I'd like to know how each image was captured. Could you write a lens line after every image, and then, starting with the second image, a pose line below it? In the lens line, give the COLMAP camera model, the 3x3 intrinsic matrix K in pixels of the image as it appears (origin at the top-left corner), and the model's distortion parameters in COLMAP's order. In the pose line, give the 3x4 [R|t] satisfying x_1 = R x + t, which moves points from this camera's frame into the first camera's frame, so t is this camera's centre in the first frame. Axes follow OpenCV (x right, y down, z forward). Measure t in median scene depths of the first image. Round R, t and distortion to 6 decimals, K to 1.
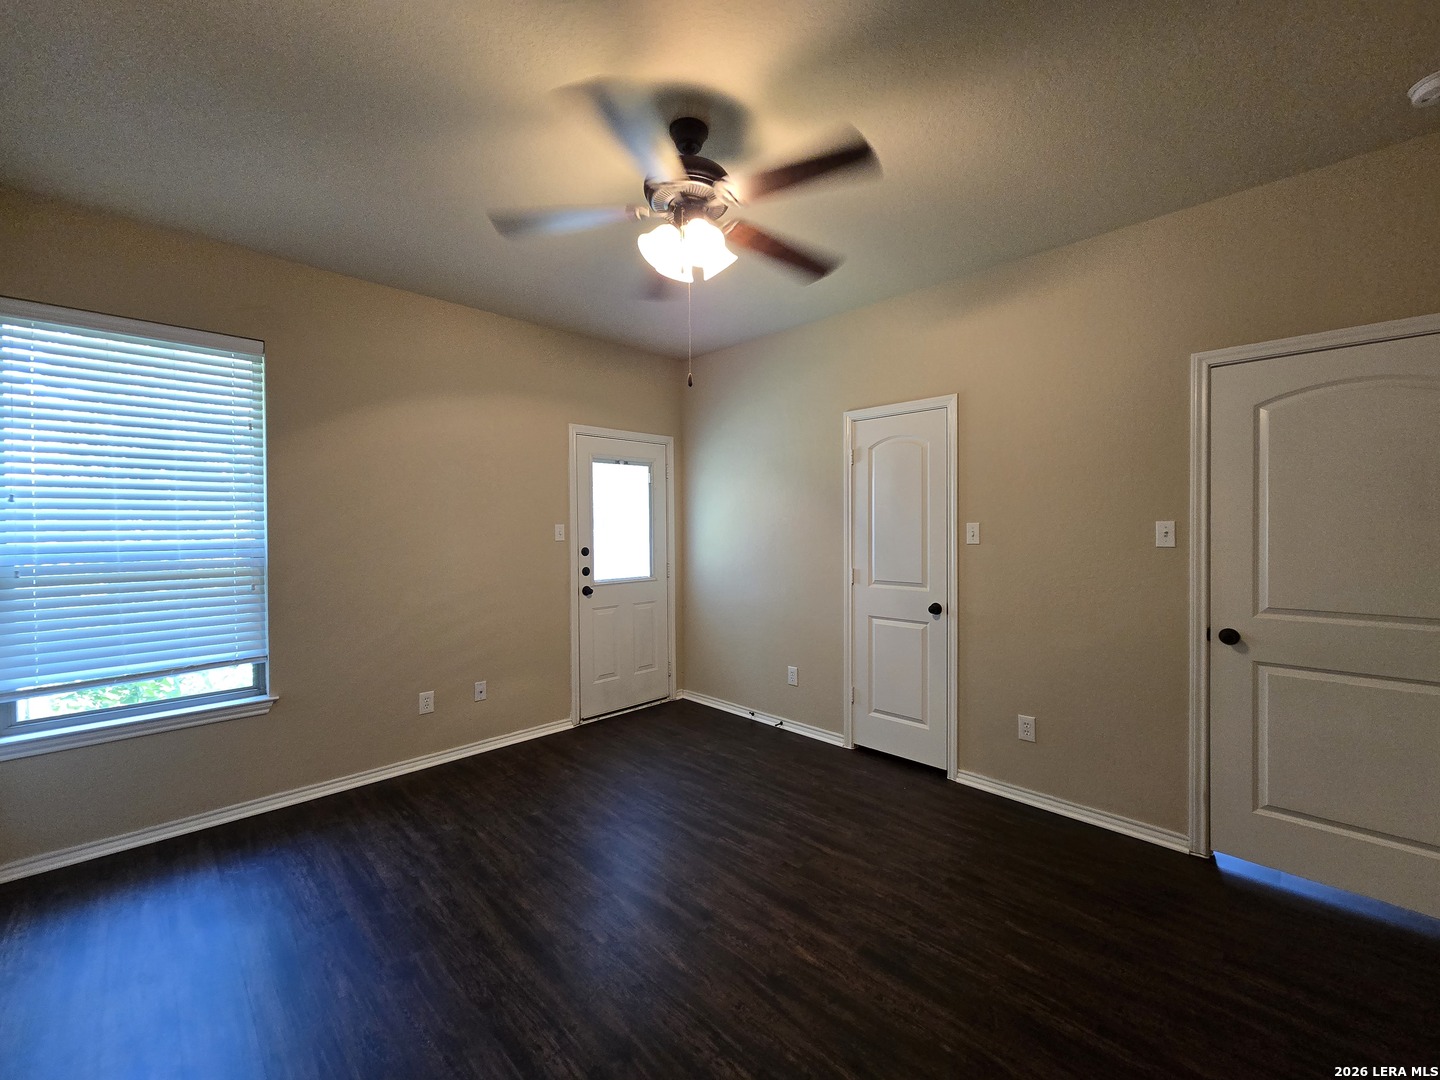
lens RADIAL K [[590.2, 0, 733.2], [0, 590.2, 535.6], [0, 0, 1]] dist [-0.002017, 0.000658]
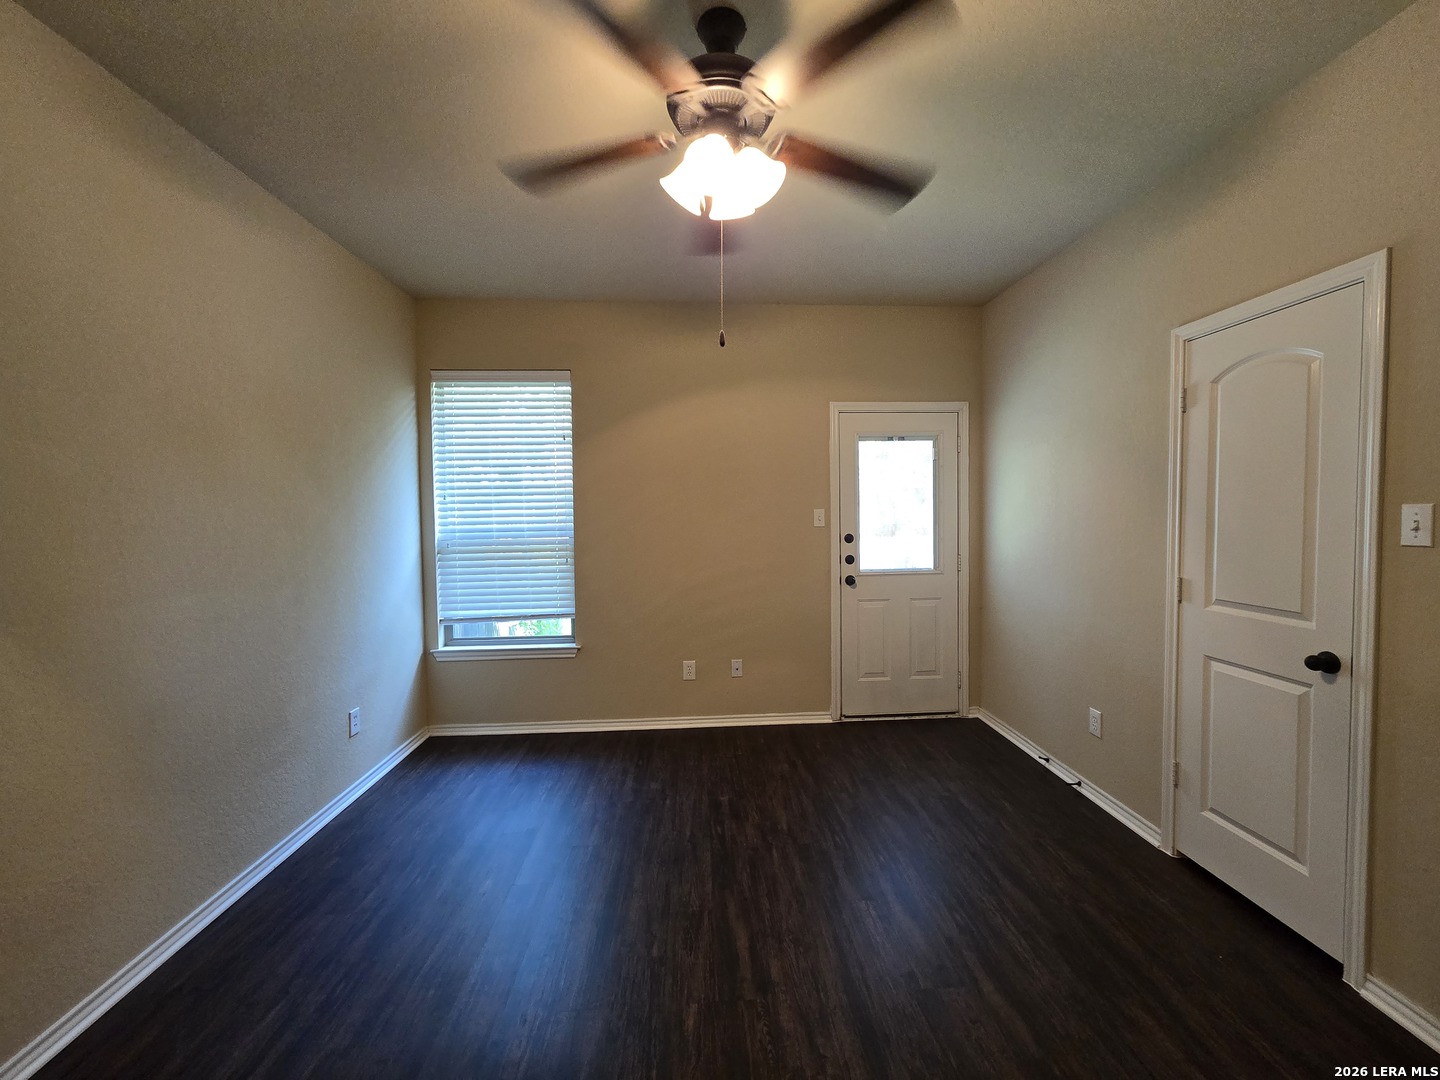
lens RADIAL K [[590.2, 0, 733.2], [0, 590.2, 535.6], [0, 0, 1]] dist [-0.002017, 0.000658]
pose [[0.746524, 0.023296, -0.664950, 0.295920], [-0.000640, 0.999412, 0.034296, -0.011503], [0.665358, -0.025177, 0.746100, 0.235818]]
